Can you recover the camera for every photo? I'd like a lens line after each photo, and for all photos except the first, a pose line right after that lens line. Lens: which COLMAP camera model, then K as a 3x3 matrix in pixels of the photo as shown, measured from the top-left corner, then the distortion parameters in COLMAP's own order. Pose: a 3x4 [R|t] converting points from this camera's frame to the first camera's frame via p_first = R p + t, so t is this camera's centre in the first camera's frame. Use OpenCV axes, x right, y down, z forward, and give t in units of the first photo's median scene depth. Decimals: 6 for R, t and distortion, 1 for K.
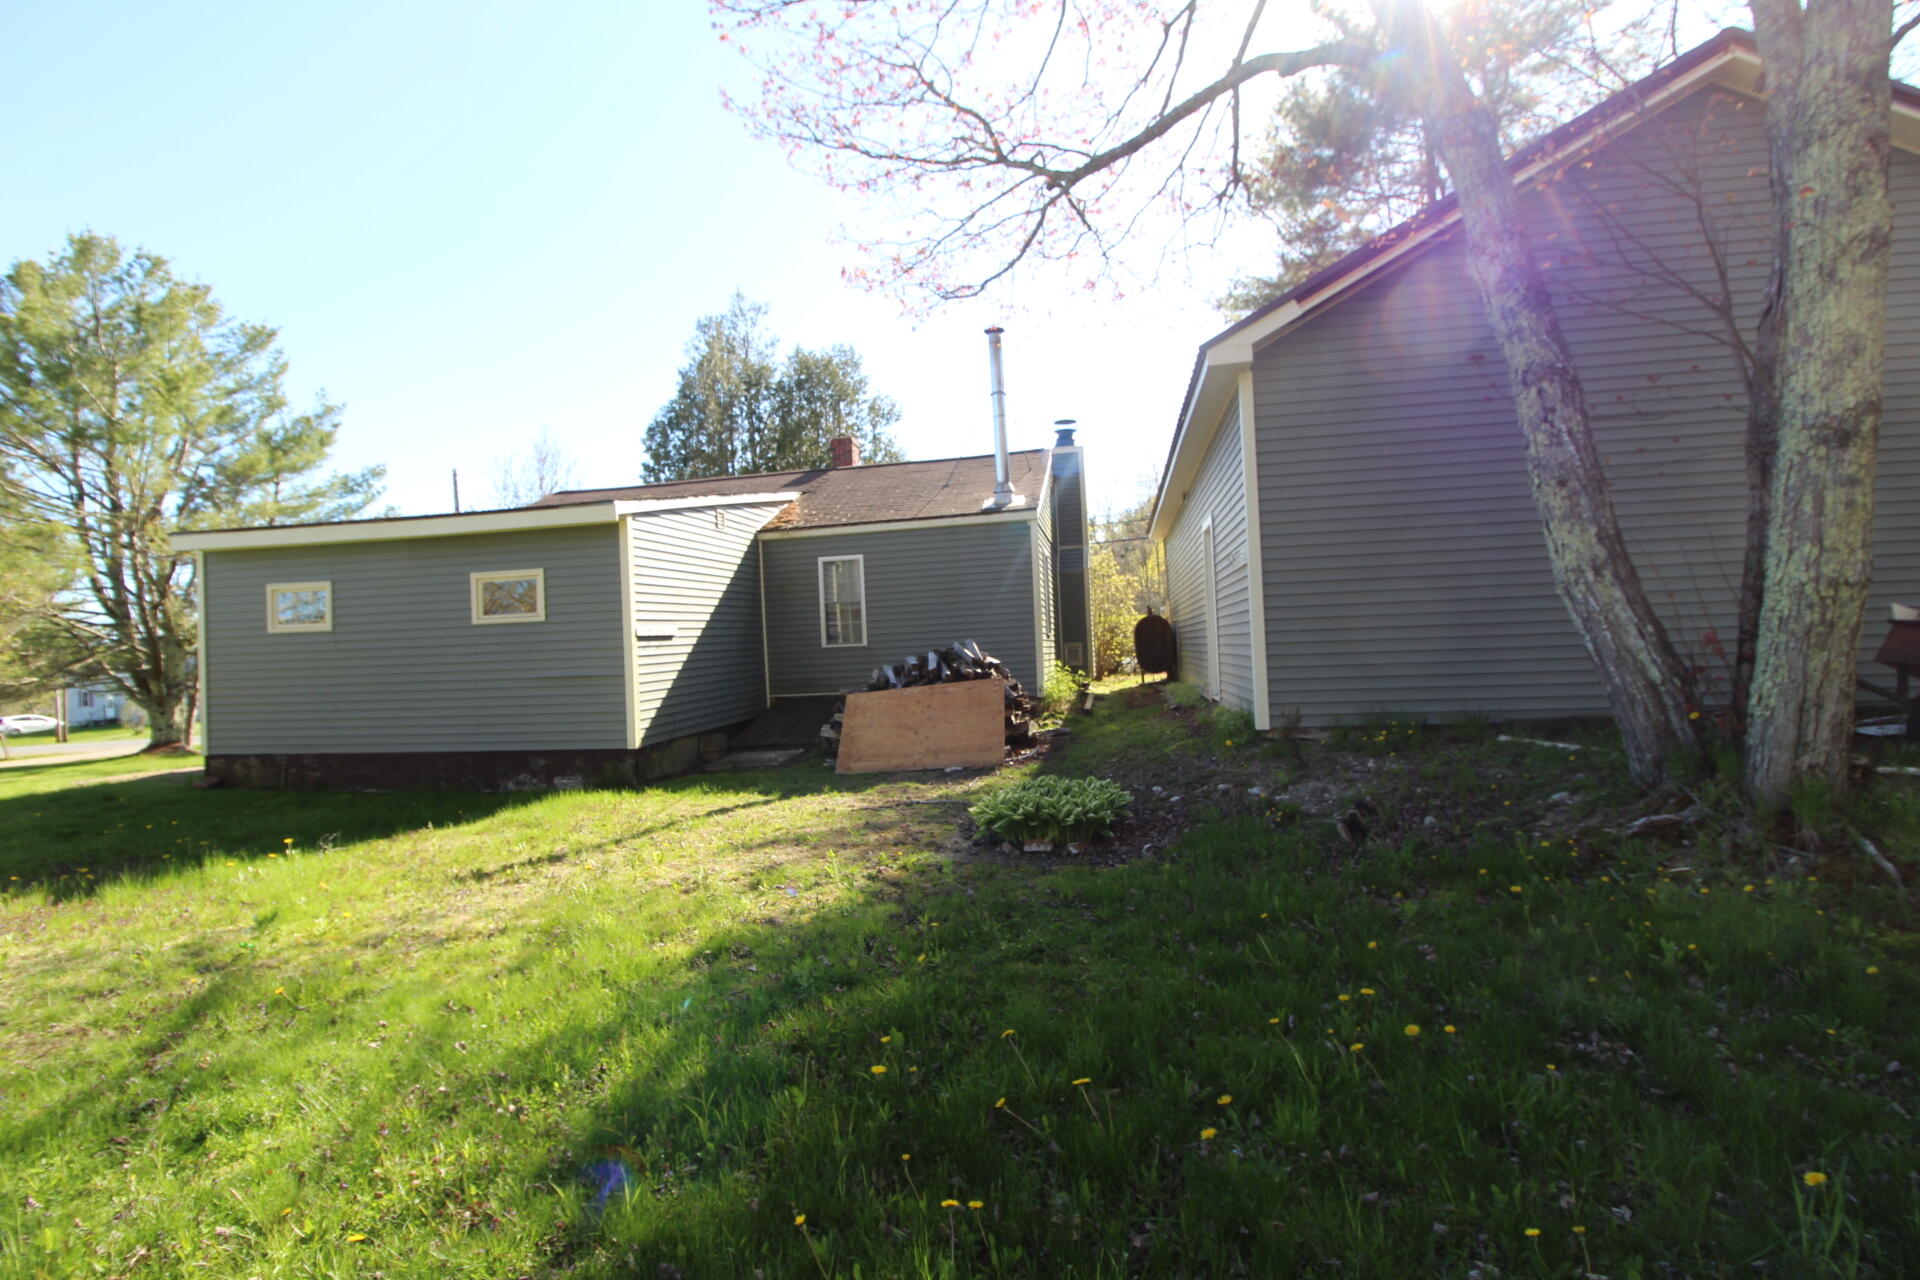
lens RADIAL K [[898.8, 0, 946.0], [0, 898.8, 623.4], [0, 0, 1]] dist [-0.001526, -0.012176]
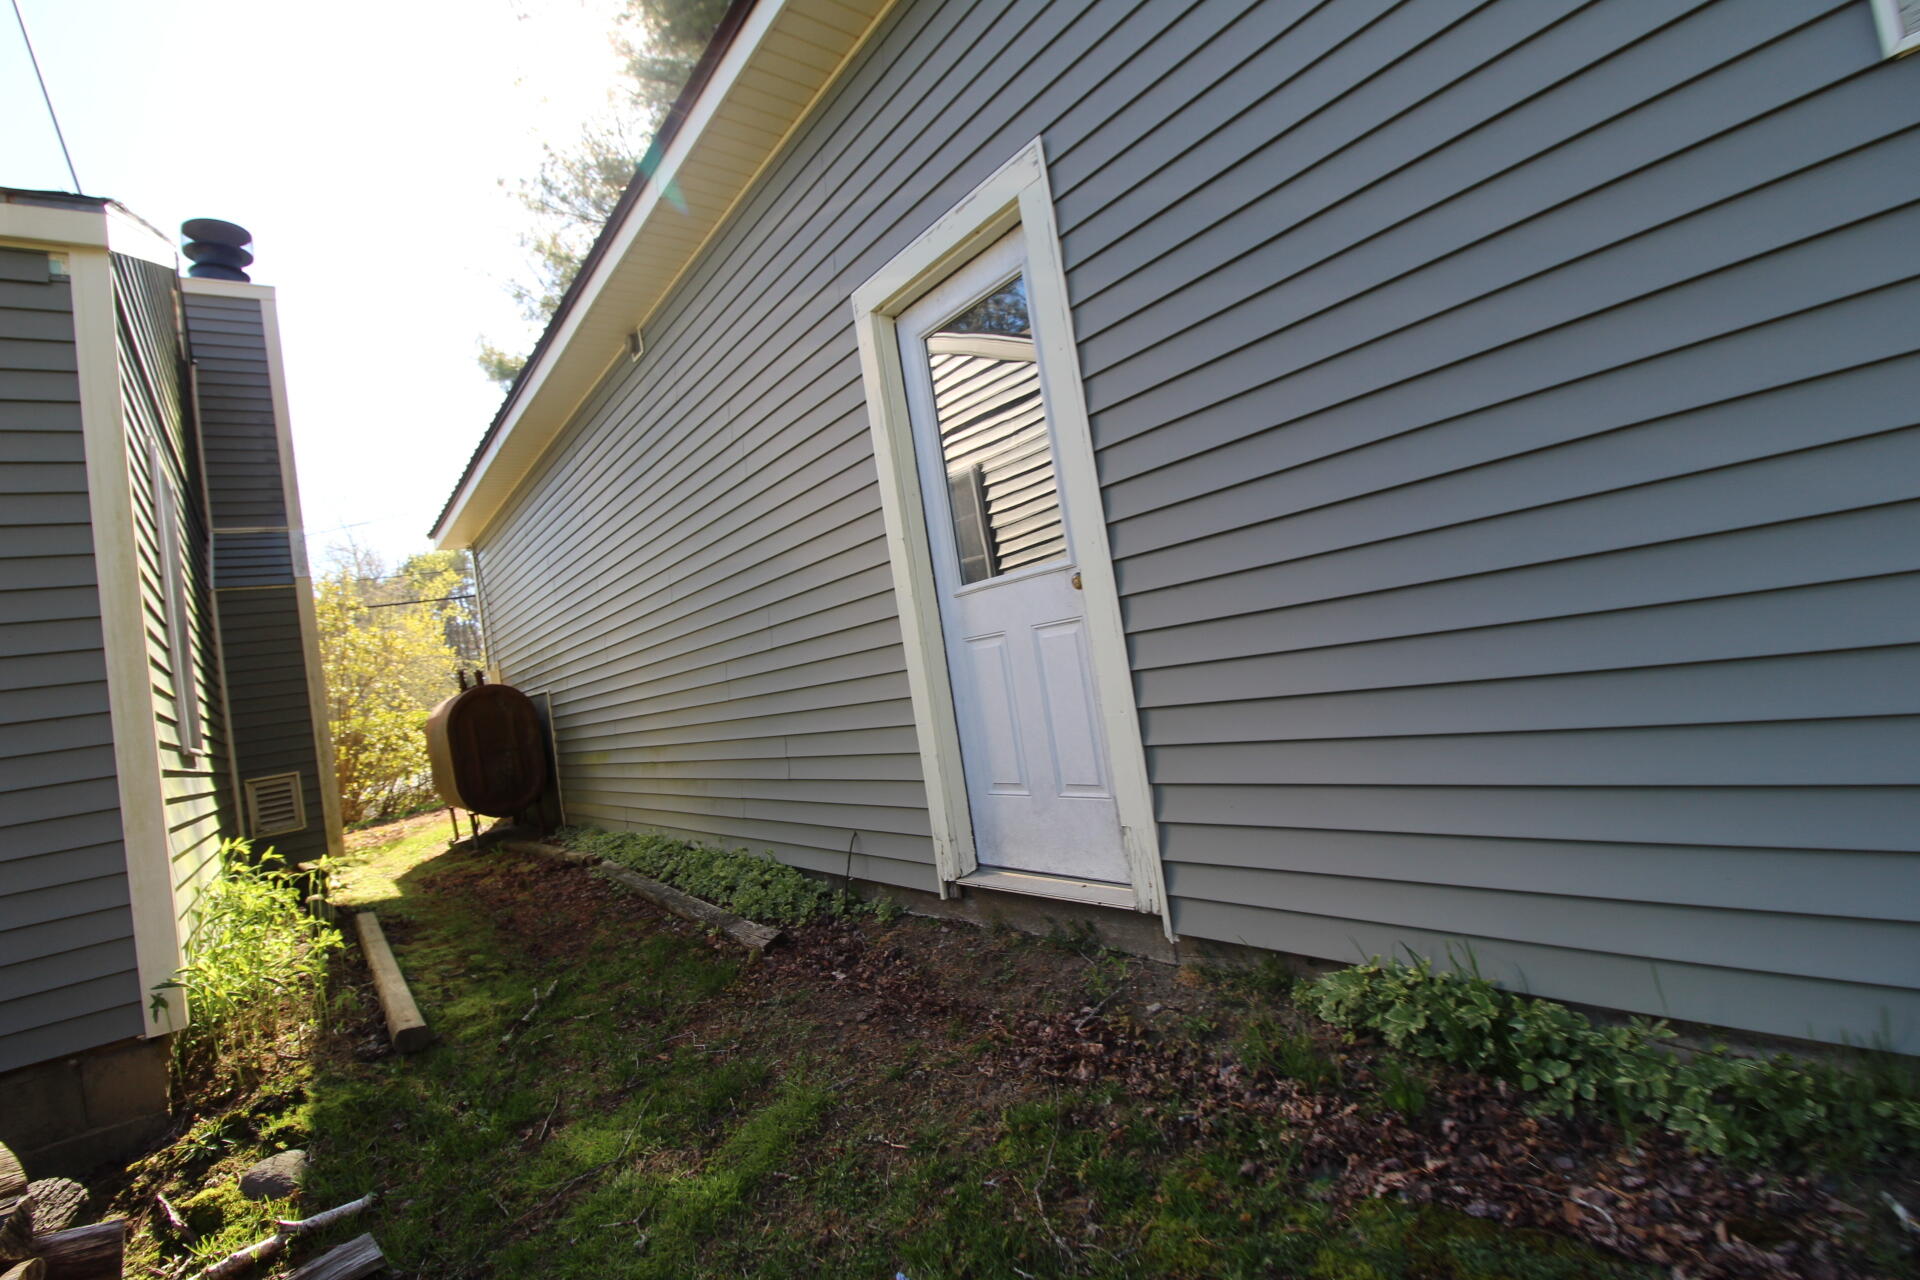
lens RADIAL K [[898.8, 0, 946.0], [0, 898.8, 623.4], [0, 0, 1]] dist [-0.001526, -0.012176]
pose [[0.678872, -0.026574, 0.733775, 0.061101], [0.109906, 0.991764, -0.065766, 0.014151], [-0.725984, 0.125293, 0.676202, 0.540581]]
